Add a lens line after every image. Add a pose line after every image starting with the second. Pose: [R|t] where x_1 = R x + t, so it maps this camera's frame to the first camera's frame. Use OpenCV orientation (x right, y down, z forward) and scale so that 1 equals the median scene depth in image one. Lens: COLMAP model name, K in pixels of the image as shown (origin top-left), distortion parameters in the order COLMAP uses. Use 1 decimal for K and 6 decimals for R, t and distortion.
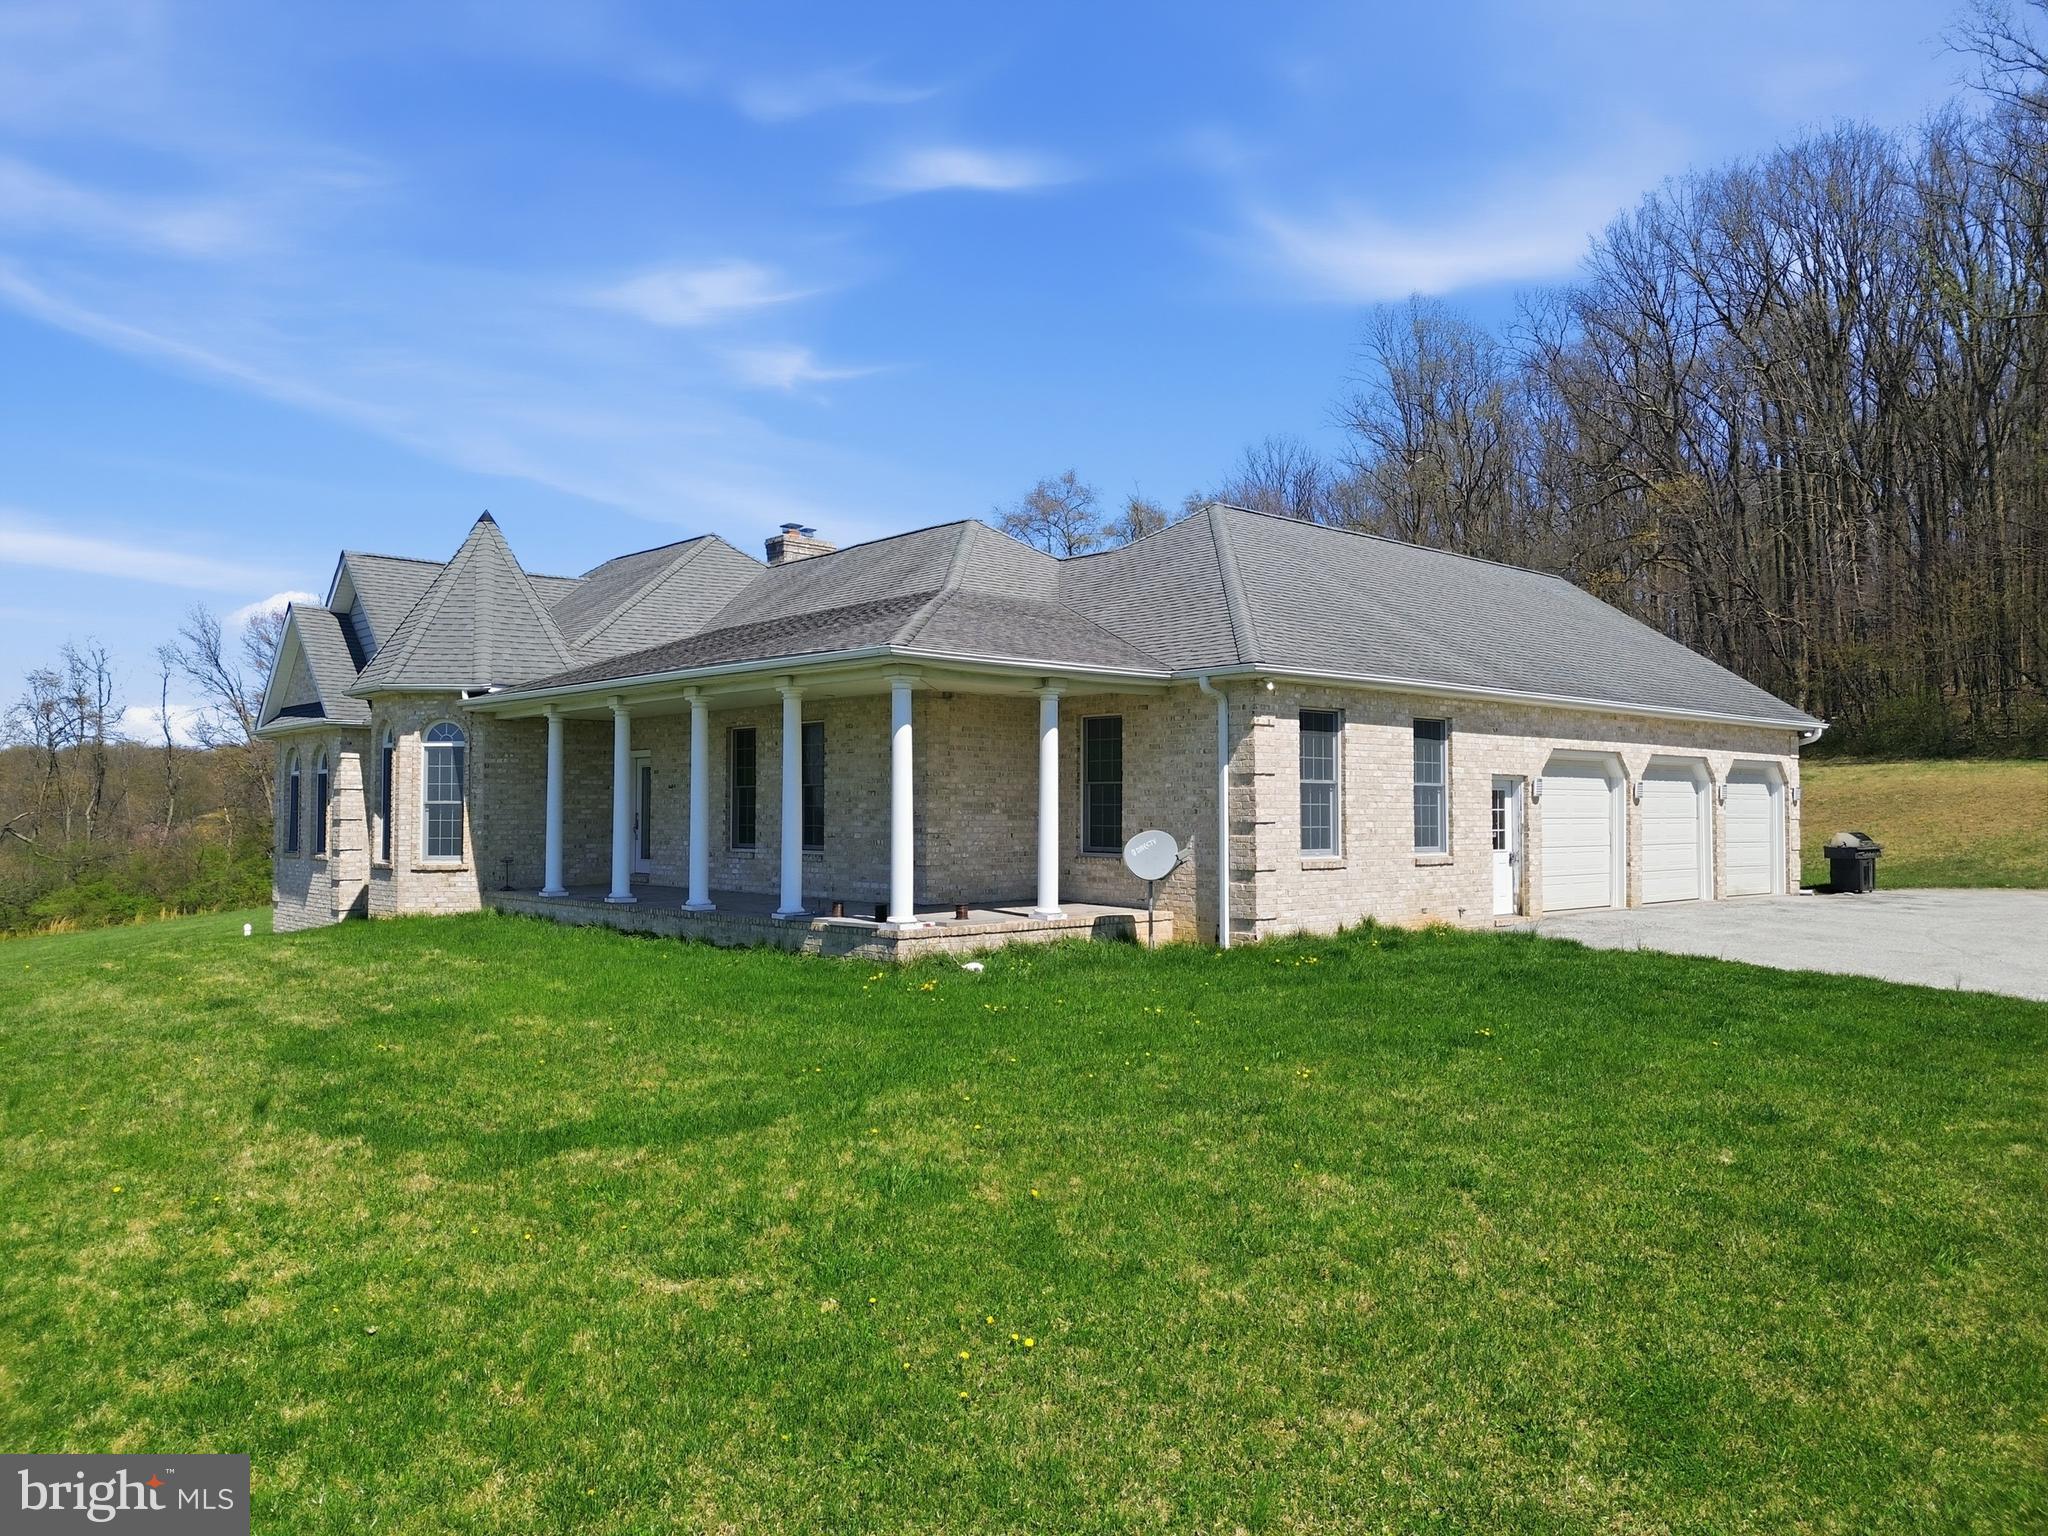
lens RADIAL K [[1435.3, 0, 1034.6], [0, 1435.3, 791.5], [0, 0, 1]] dist [0.075311, -0.079228]
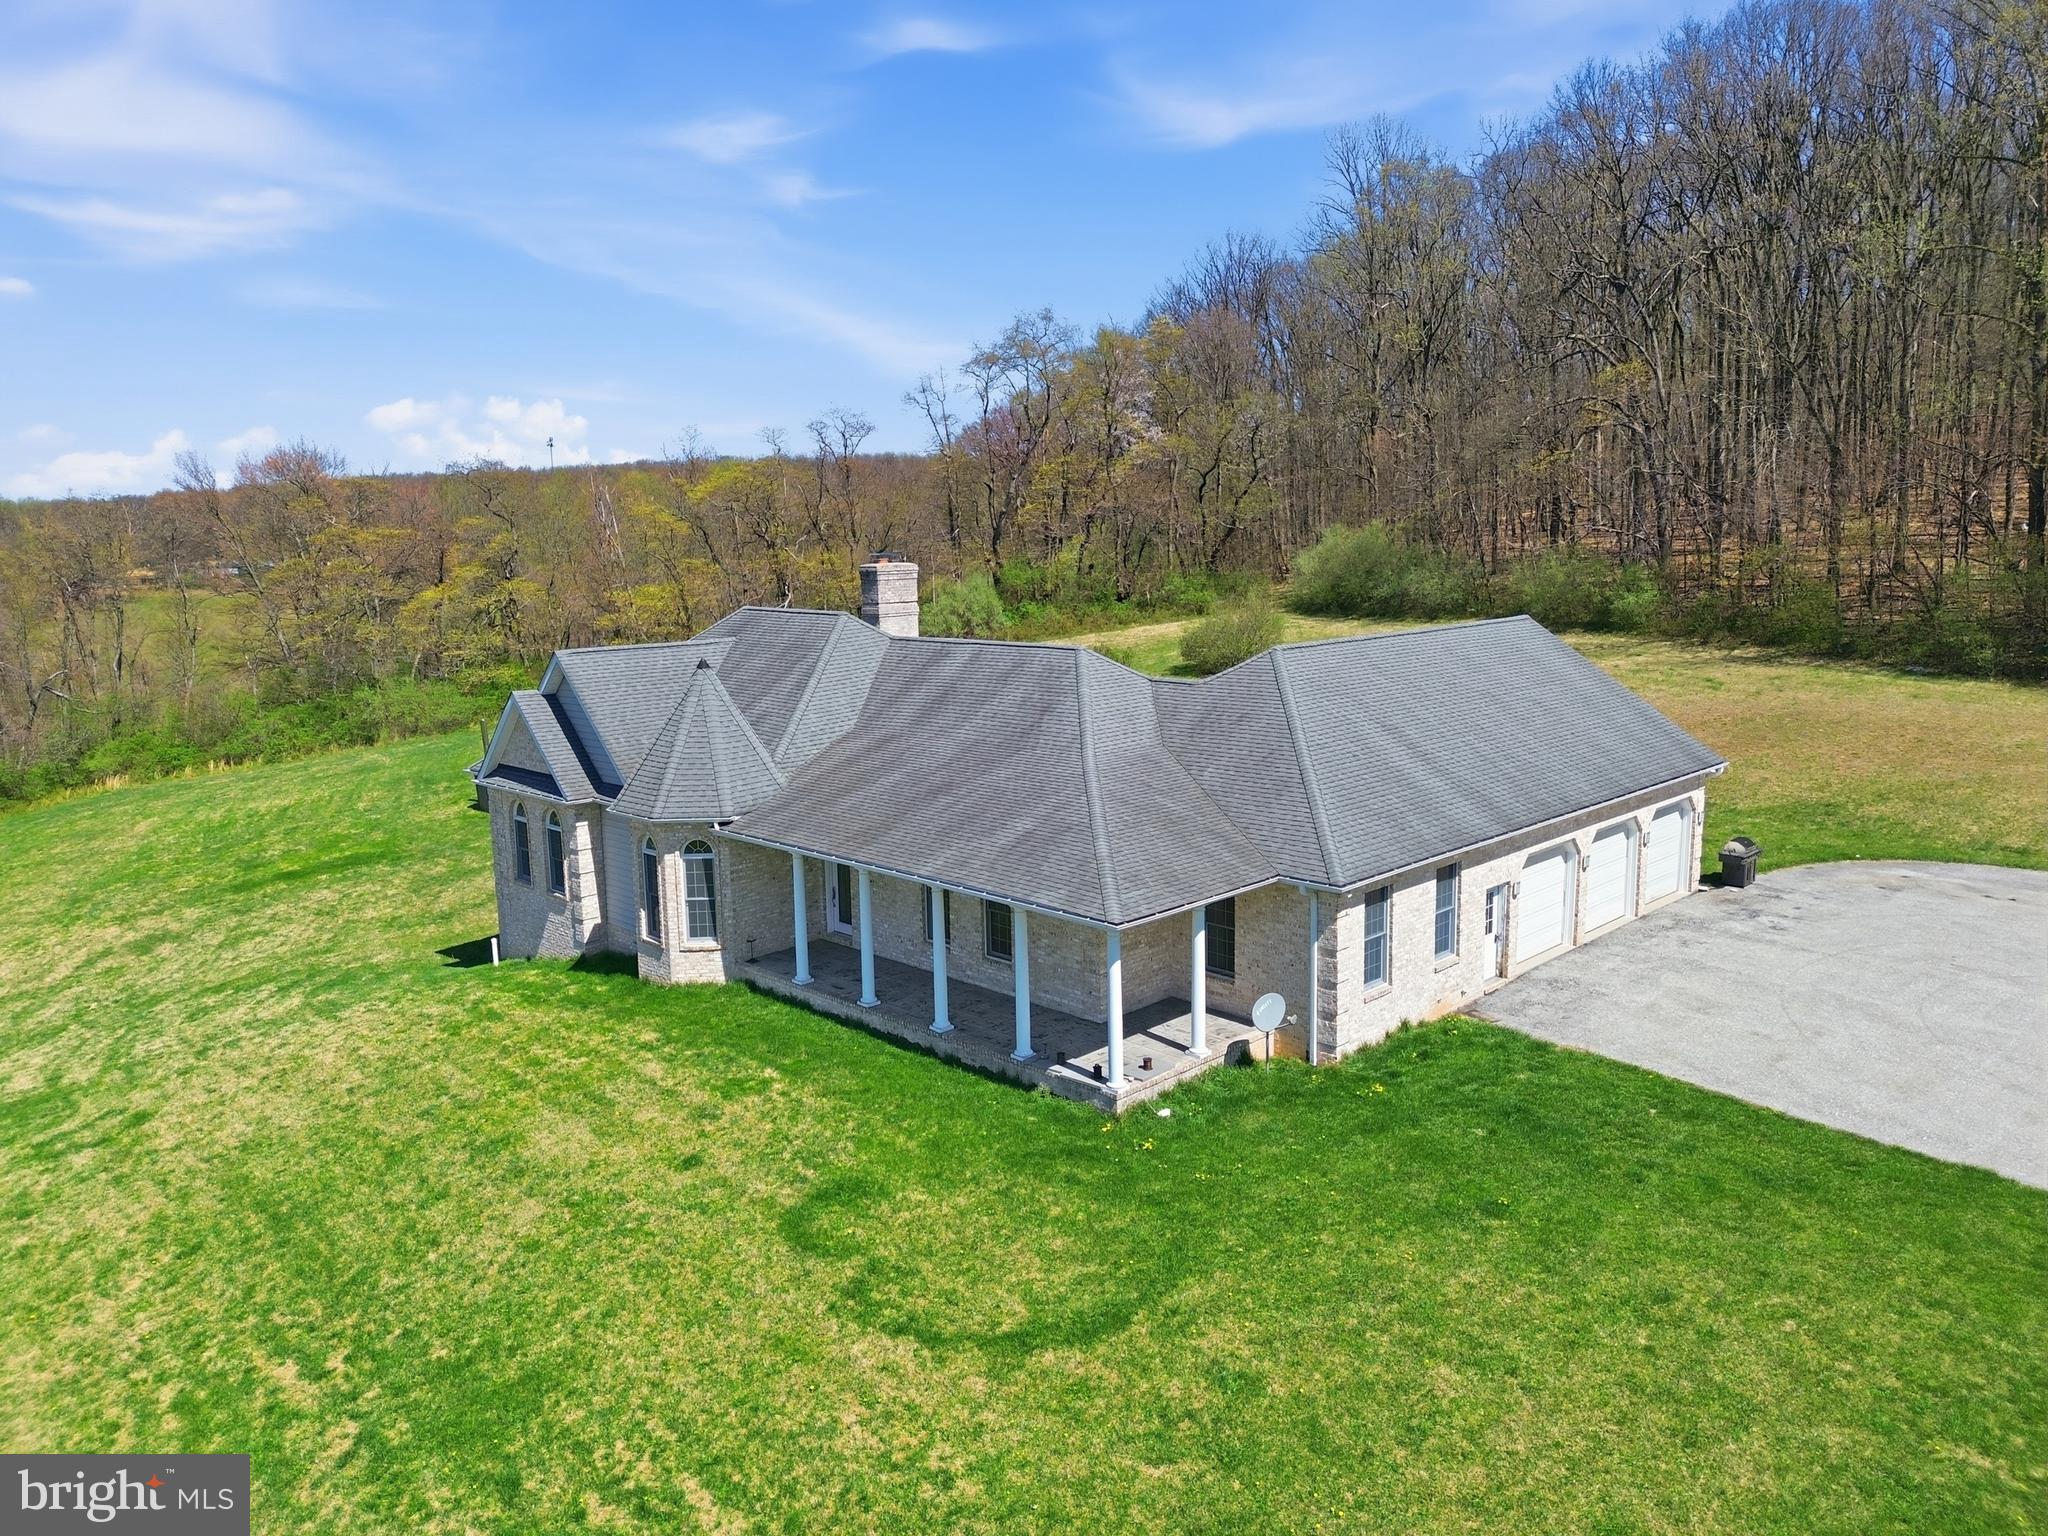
lens RADIAL K [[1435.3, 0, 1034.6], [0, 1435.3, 791.5], [0, 0, 1]] dist [0.075311, -0.079228]
pose [[0.998489, -0.026441, 0.048180, -0.206128], [0.016460, 0.980294, 0.196857, -0.434468], [-0.052436, -0.195767, 0.979248, -0.363078]]
